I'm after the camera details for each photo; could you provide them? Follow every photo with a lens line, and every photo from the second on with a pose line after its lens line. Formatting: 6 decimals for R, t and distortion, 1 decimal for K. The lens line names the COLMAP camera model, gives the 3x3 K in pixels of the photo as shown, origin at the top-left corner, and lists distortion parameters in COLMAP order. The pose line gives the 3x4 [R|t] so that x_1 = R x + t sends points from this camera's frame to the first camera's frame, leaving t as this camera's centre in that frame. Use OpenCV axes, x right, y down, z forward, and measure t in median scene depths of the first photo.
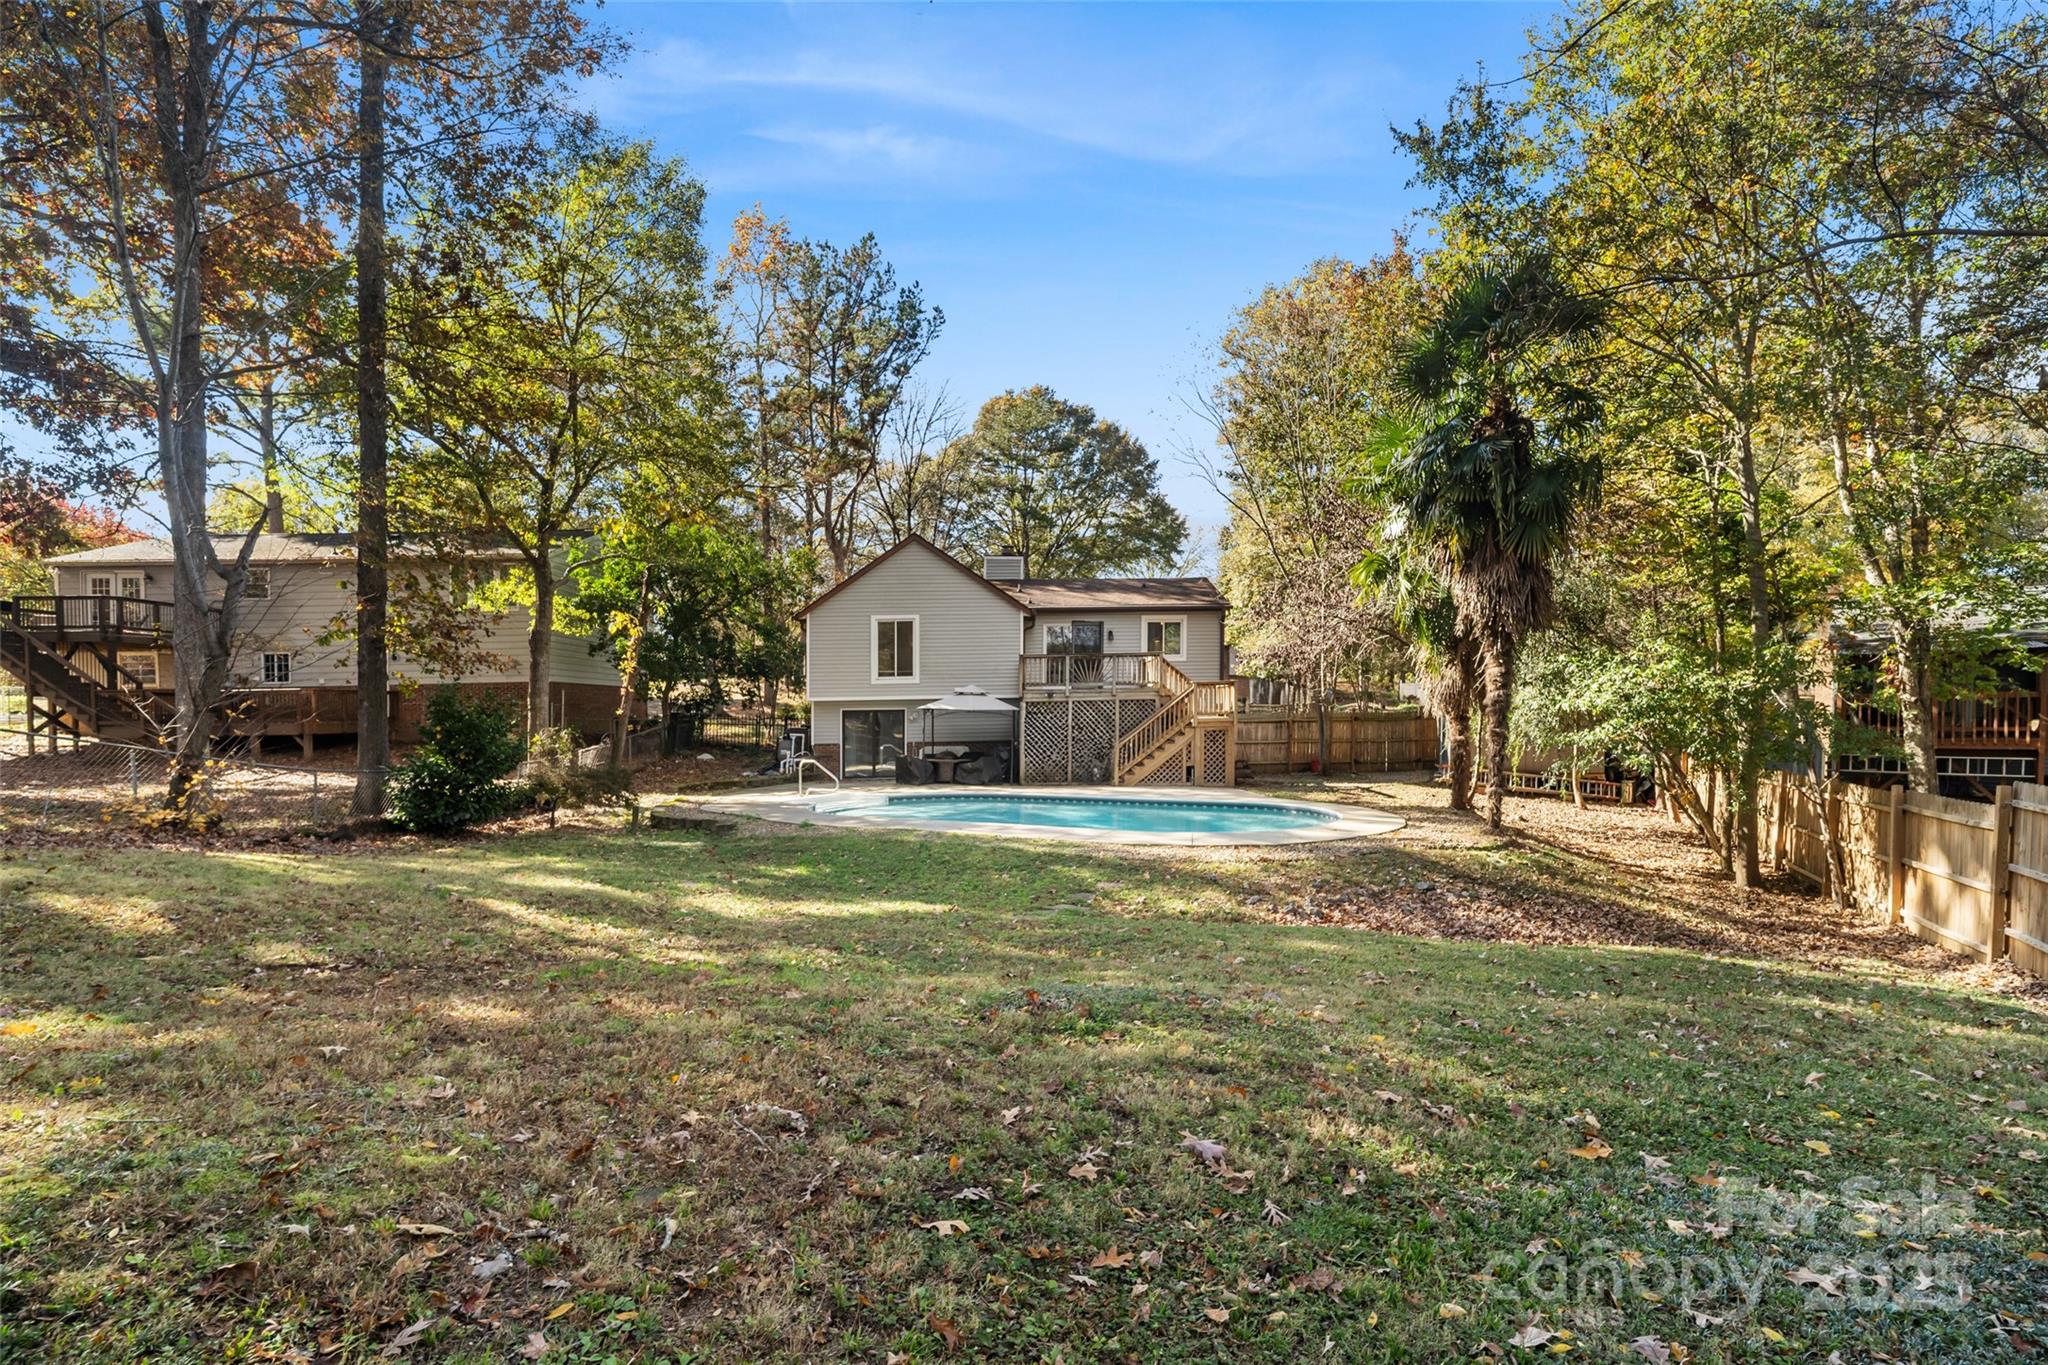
lens RADIAL K [[983.1, 0, 1035.6], [0, 983.1, 669.7], [0, 0, 1]] dist [-0.000172, 0.000720]
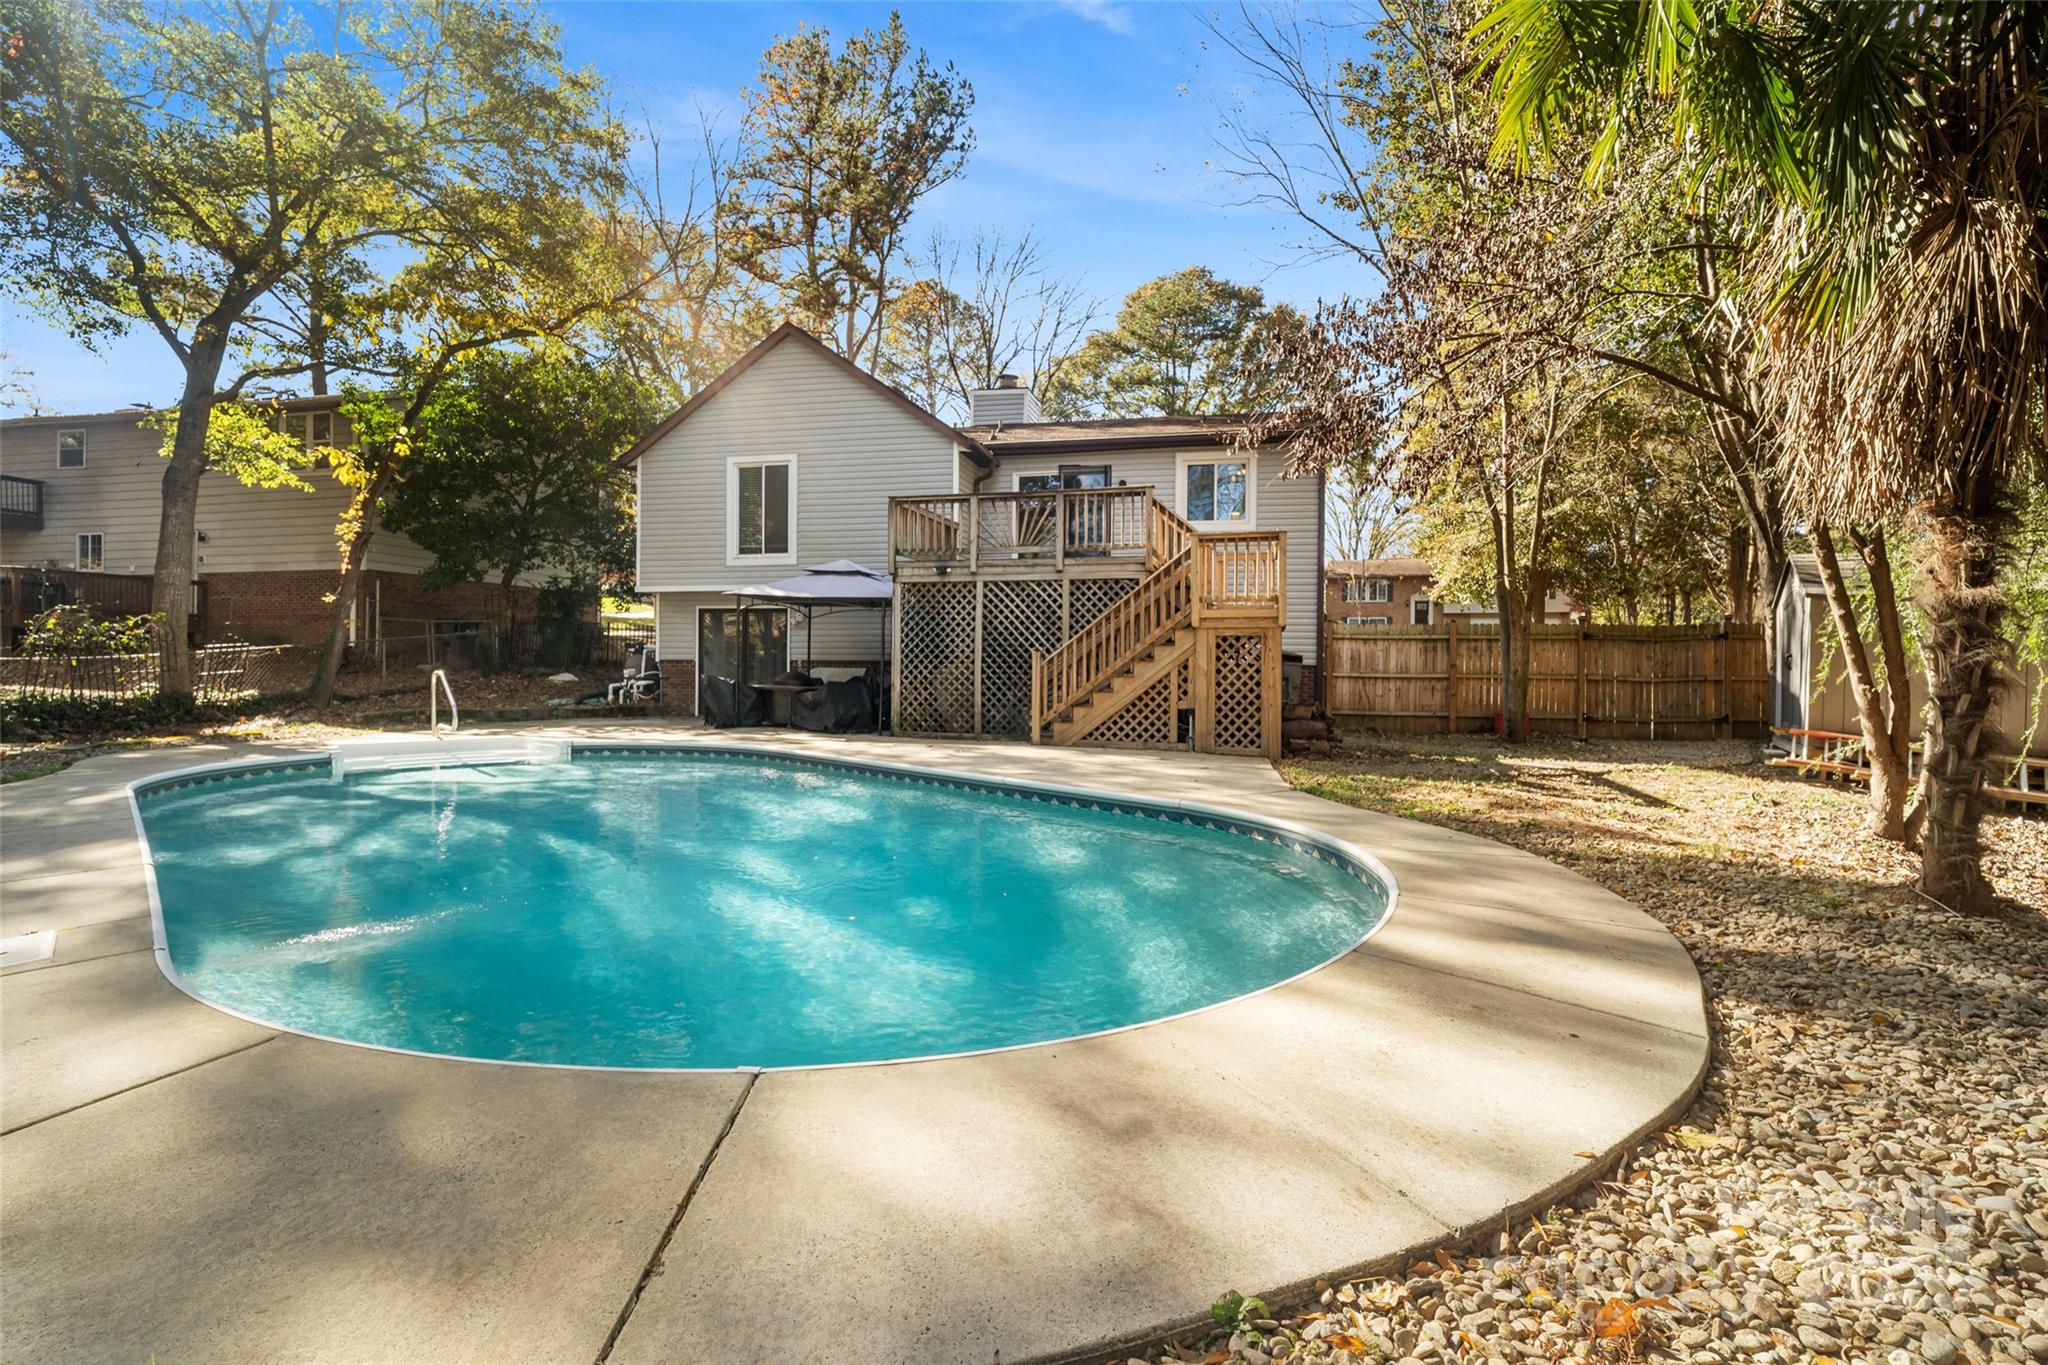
lens RADIAL K [[978.8, 0, 980.6], [0, 978.8, 615.4], [0, 0, 1]] dist [-0.003644, -0.000144]
pose [[0.965474, 0.010677, -0.260281, 0.159682], [-0.010239, 0.999943, 0.003042, 0.044100], [0.260299, -0.000272, 0.965528, 0.438923]]
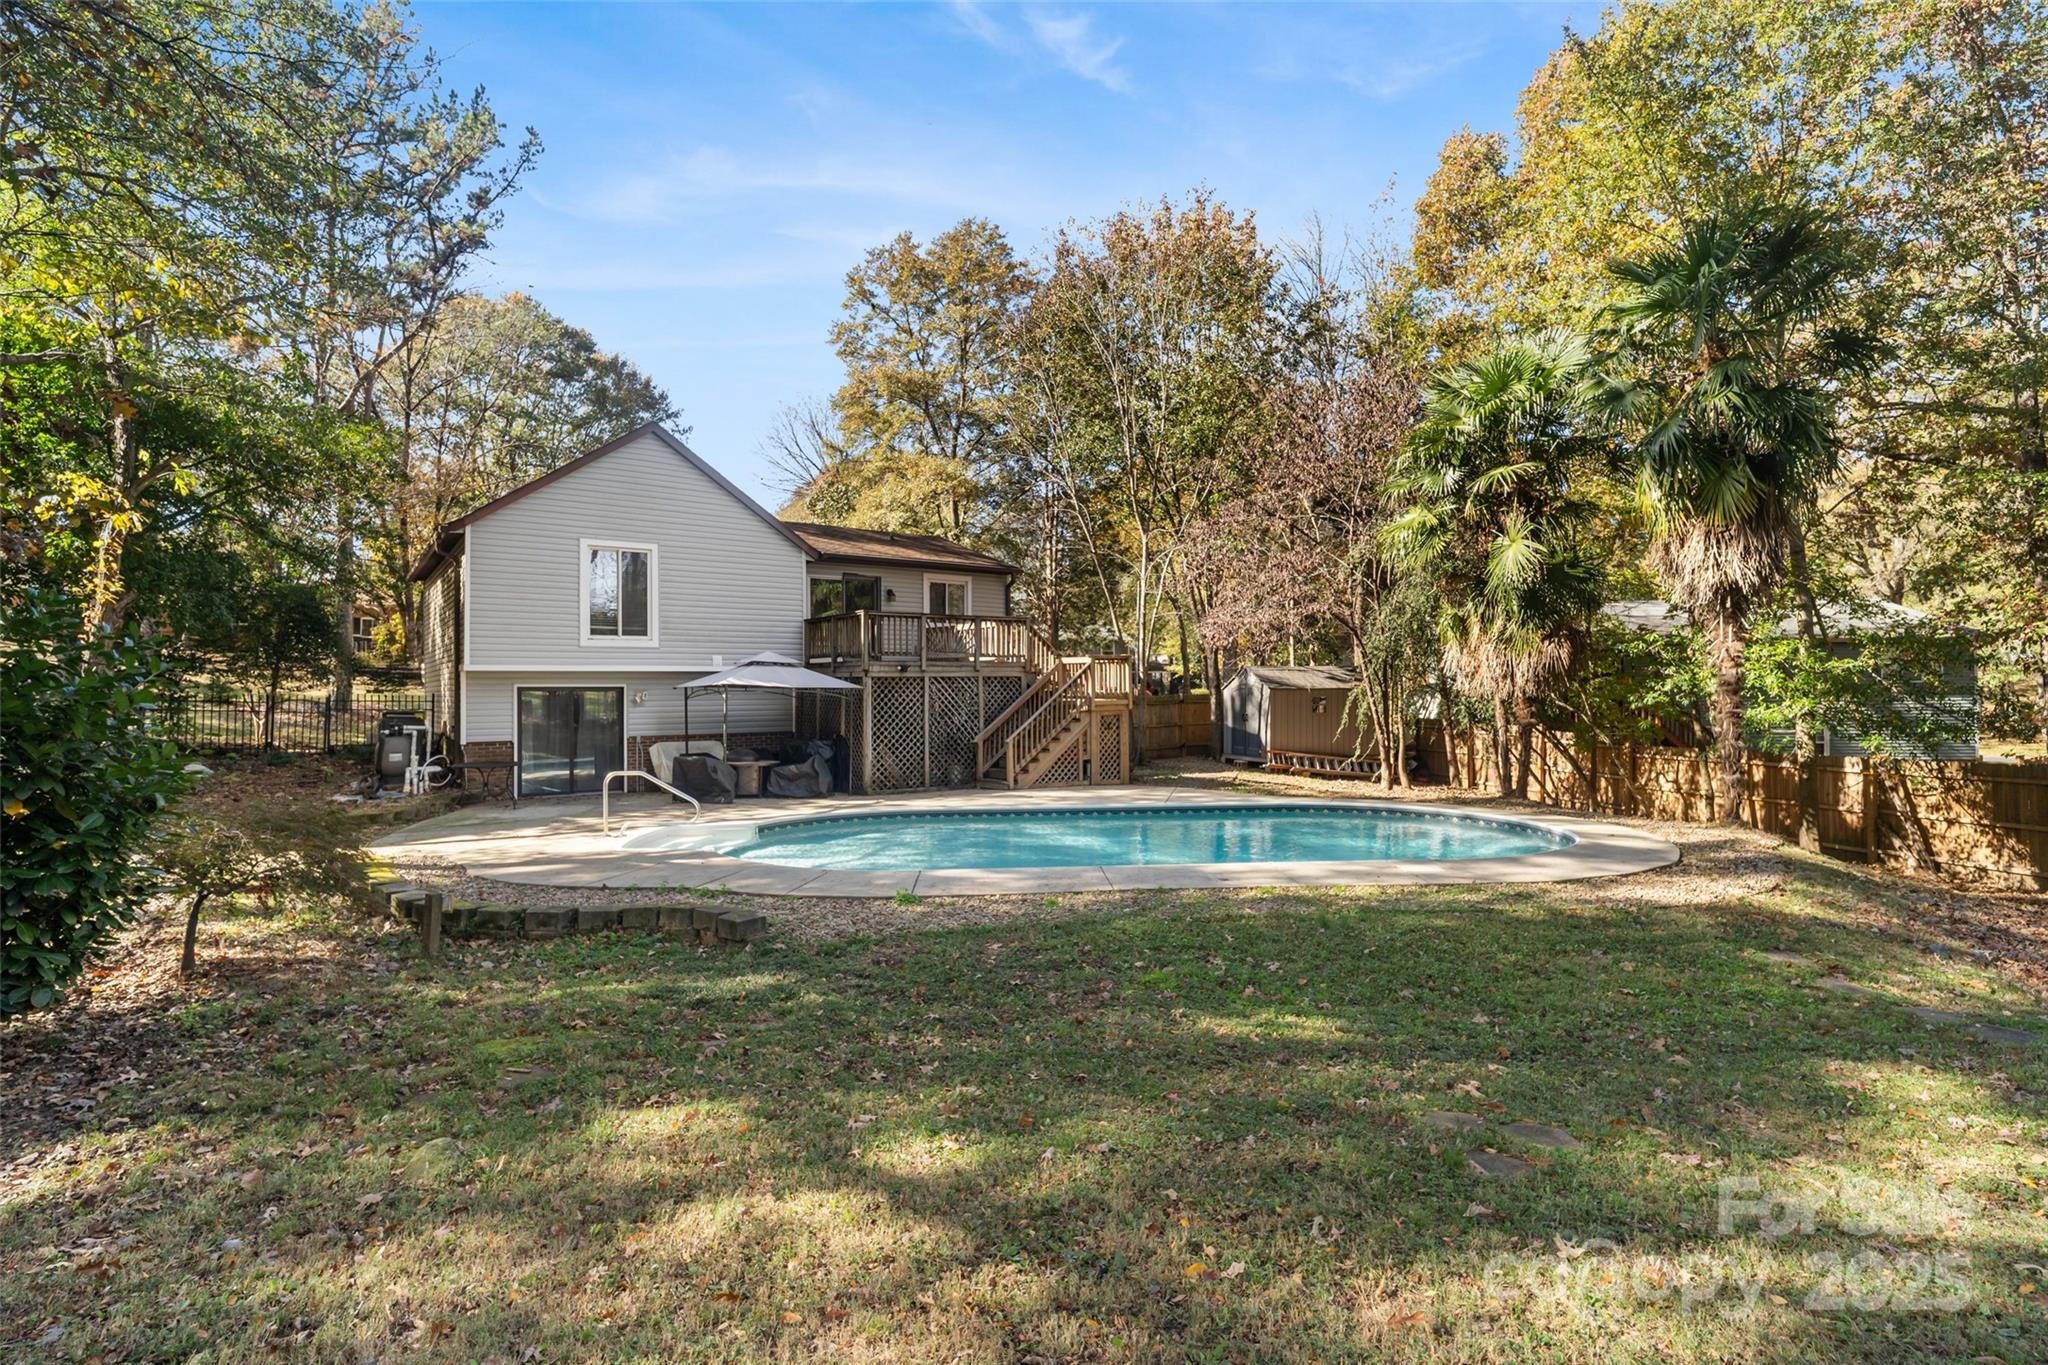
lens RADIAL K [[983.1, 0, 1035.6], [0, 983.1, 669.7], [0, 0, 1]] dist [-0.000172, 0.000720]
pose [[0.835352, 0.024344, 0.549177, -0.275902], [-0.029758, 0.999557, 0.000956, 0.021101], [-0.548910, -0.017141, 0.835706, 0.306745]]
